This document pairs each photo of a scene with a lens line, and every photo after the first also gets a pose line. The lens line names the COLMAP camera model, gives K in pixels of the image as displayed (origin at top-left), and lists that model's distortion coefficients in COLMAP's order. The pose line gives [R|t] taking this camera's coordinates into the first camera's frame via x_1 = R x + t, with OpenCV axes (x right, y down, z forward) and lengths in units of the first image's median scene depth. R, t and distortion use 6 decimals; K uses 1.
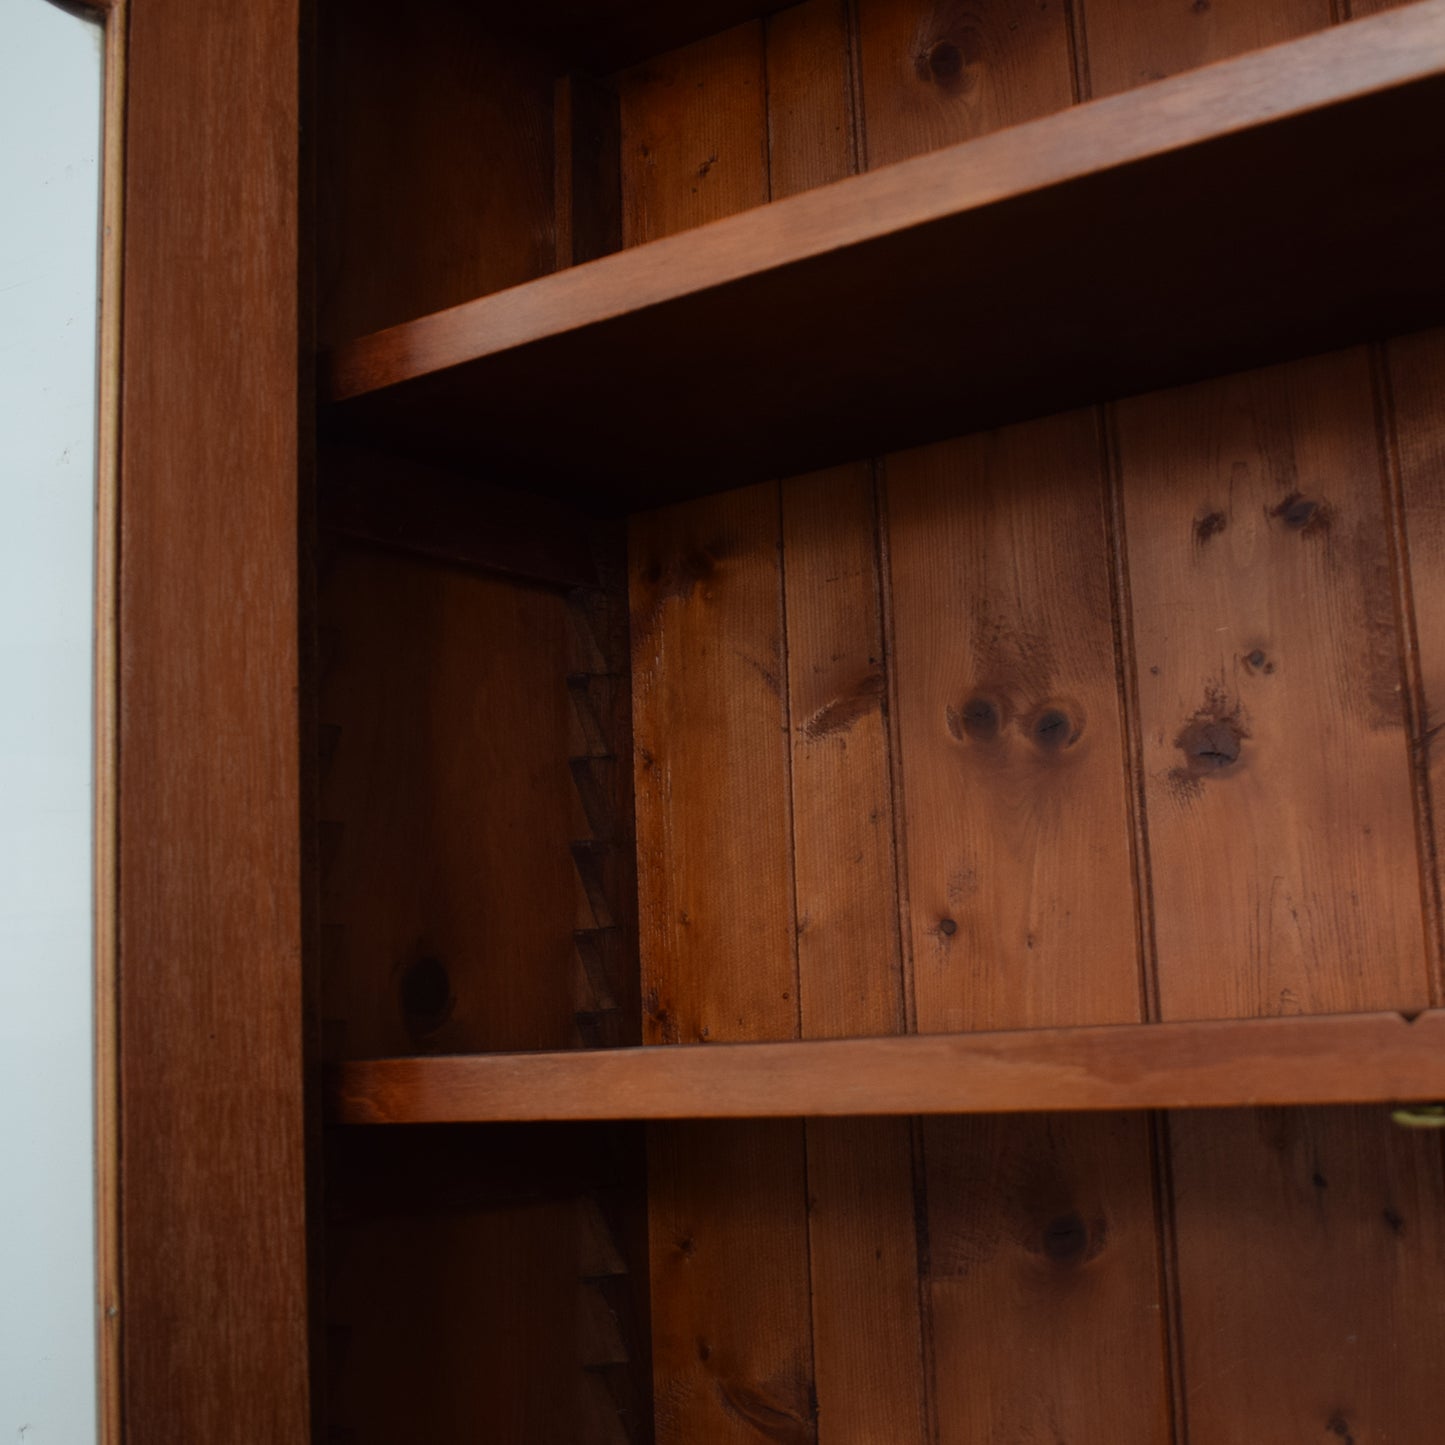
lens RADIAL K [[2080.6, 0, 817.8], [0, 2080.6, 717.4], [0, 0, 1]] dist [-0.076809, -0.048217]
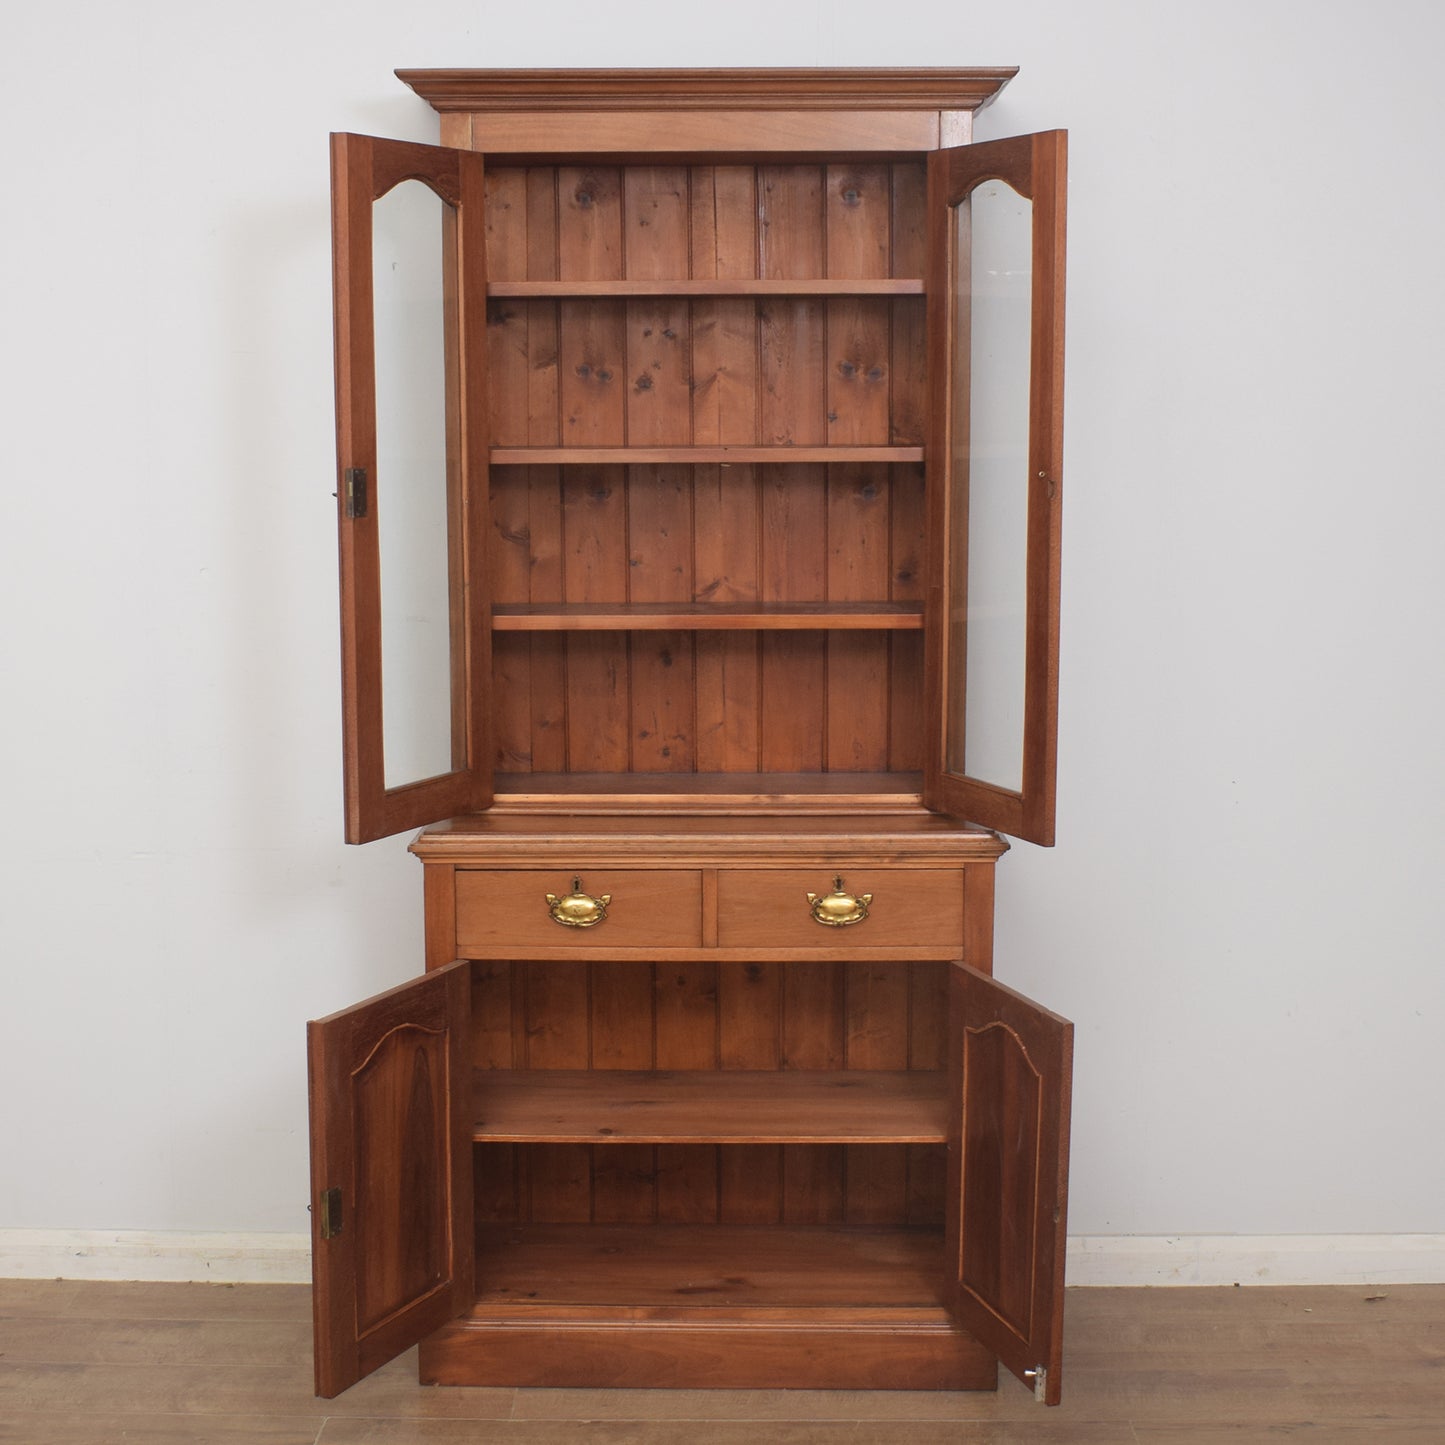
lens RADIAL K [[2305.8, 0, 722.5], [0, 2305.8, 722.5], [0, 0, 1]] dist [-0.081303, -0.058815]
pose [[0.832006, -0.038265, 0.553446, -2.372624], [-0.116649, 0.963249, 0.241960, -0.489313], [-0.542365, -0.265871, 0.796965, -3.140481]]
